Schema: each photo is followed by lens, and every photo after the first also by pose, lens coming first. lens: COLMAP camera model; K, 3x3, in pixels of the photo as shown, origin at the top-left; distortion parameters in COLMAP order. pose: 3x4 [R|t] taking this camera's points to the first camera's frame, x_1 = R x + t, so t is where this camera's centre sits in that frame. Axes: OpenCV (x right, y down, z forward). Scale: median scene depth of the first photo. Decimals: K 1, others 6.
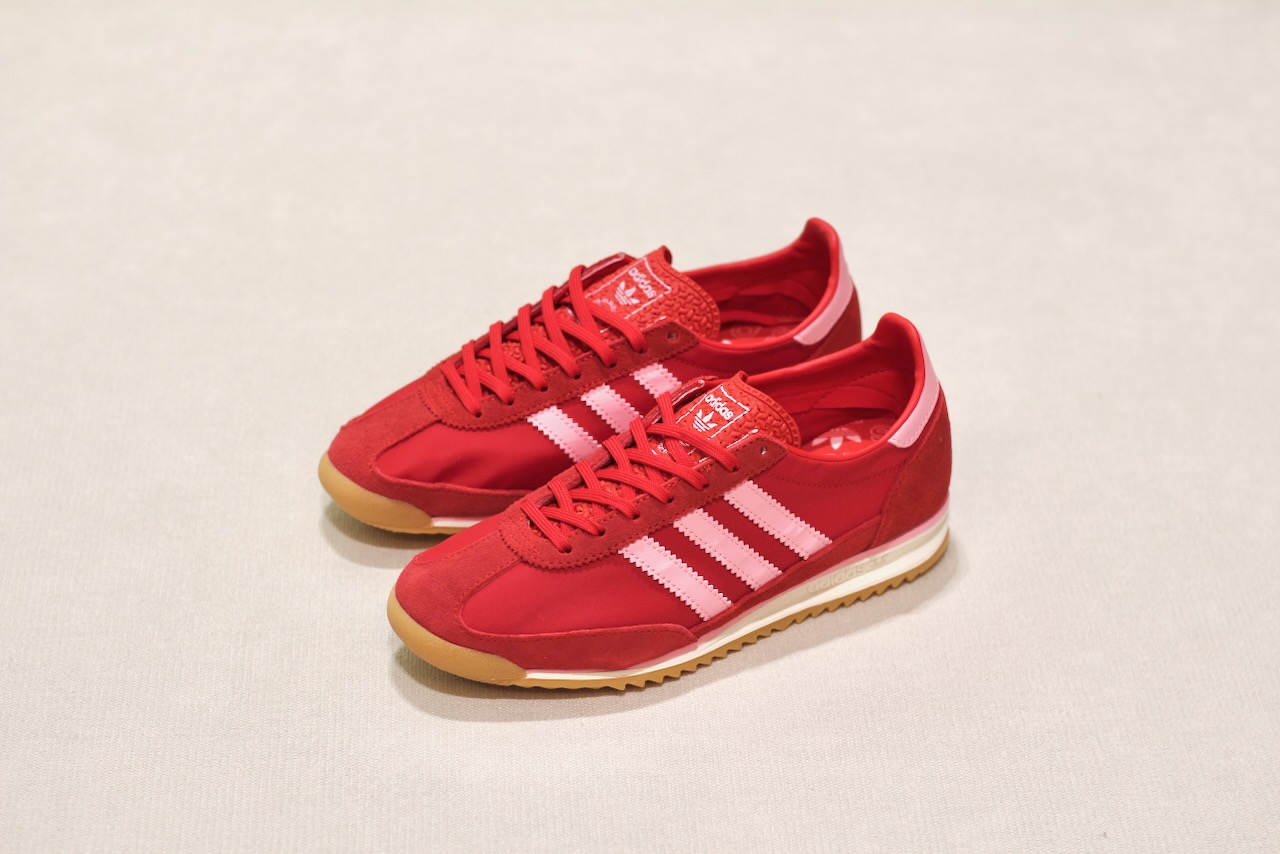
lens RADIAL K [[3059.2, 0, 634.1], [0, 3059.2, 429.7], [0, 0, 1]] dist [-0.119623, 0.000000]
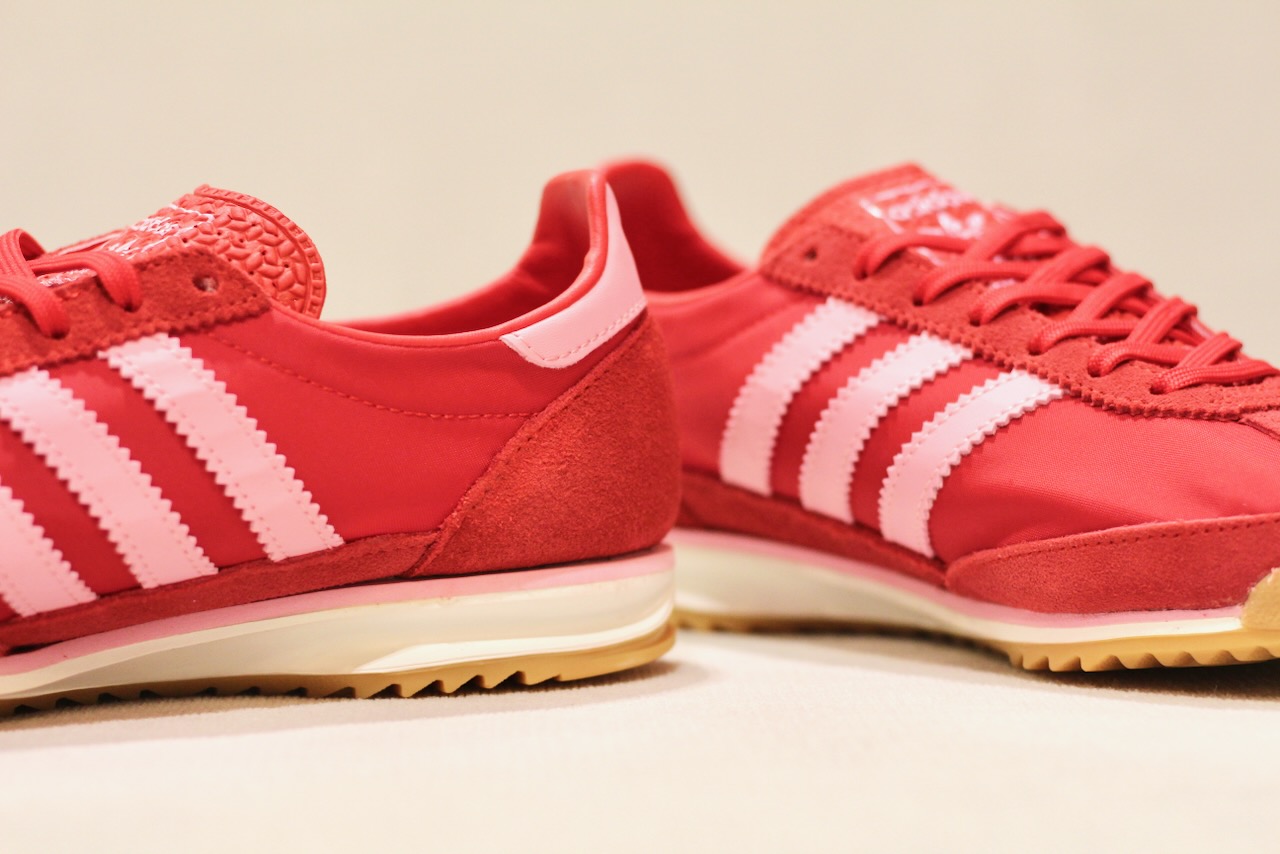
lens RADIAL K [[3059.2, 0, 638.9], [0, 3059.2, 427.1], [0, 0, 1]] dist [-0.119623, 0.000000]
pose [[0.998816, -0.046127, -0.015452, 0.079990], [0.031814, 0.859683, -0.509837, 0.209977], [0.036801, 0.508742, 0.860132, 0.644608]]
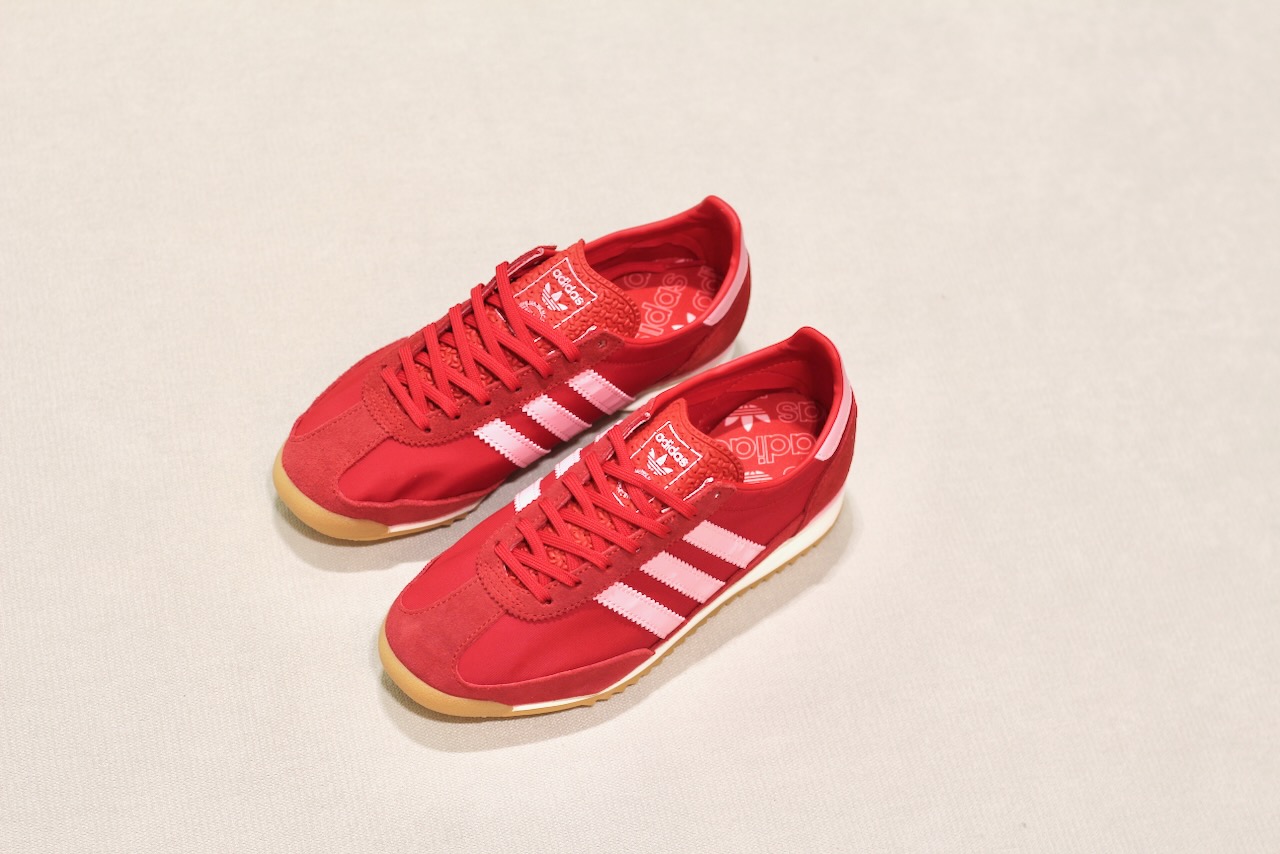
lens RADIAL K [[3059.2, 0, 644.9], [0, 3059.2, 423.6], [0, 0, 1]] dist [-0.119623, 0.000000]
pose [[0.977821, -0.069723, 0.197496, -0.187724], [0.002761, 0.947171, 0.320716, -0.350055], [-0.209423, -0.313058, 0.926357, -0.006415]]
